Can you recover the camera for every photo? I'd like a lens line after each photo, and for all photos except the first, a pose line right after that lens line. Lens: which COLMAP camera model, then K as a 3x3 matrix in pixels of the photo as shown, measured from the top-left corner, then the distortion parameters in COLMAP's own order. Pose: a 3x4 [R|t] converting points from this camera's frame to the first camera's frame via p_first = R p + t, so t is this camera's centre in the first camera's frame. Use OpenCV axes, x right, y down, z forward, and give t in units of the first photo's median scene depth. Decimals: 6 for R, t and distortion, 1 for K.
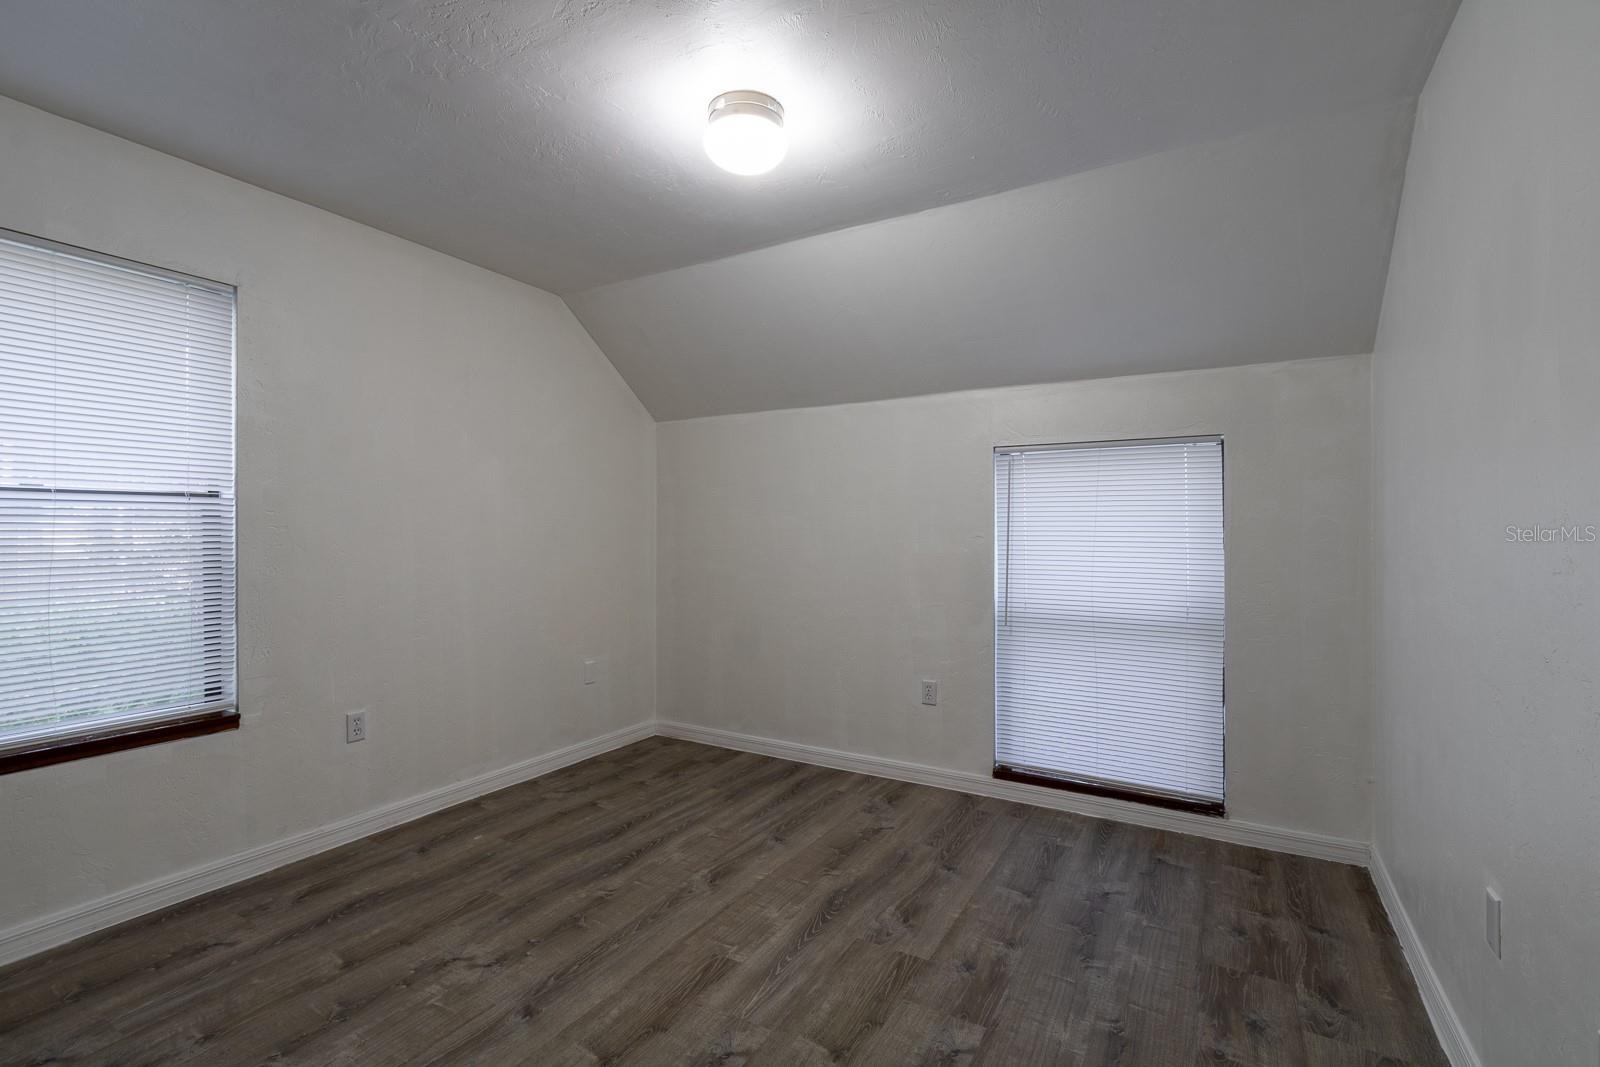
lens RADIAL K [[736.6, 0, 762.6], [0, 736.6, 532.6], [0, 0, 1]] dist [0.010440, -0.002688]
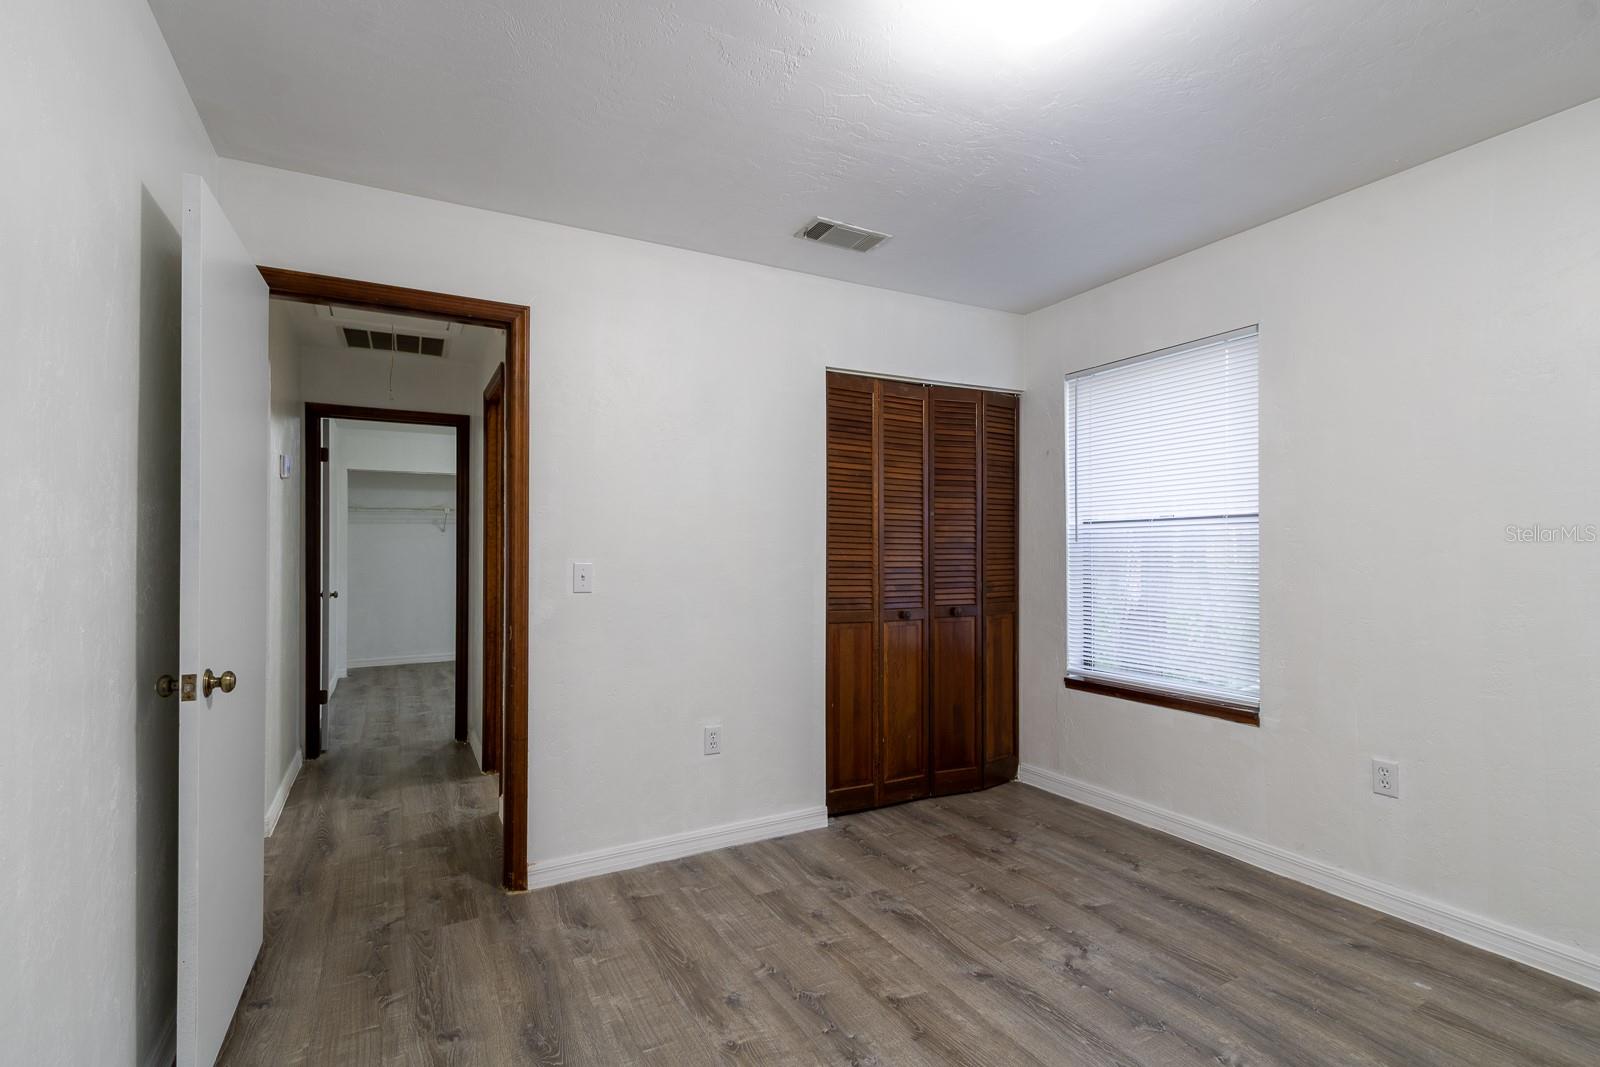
lens RADIAL K [[736.6, 0, 796.8], [0, 736.6, 541.0], [0, 0, 1]] dist [0.010440, -0.002688]
pose [[-0.485973, -0.006455, -0.873950, 0.662268], [0.007137, 0.999910, -0.011354, -0.003125], [0.873945, -0.011756, -0.485883, 1.068871]]
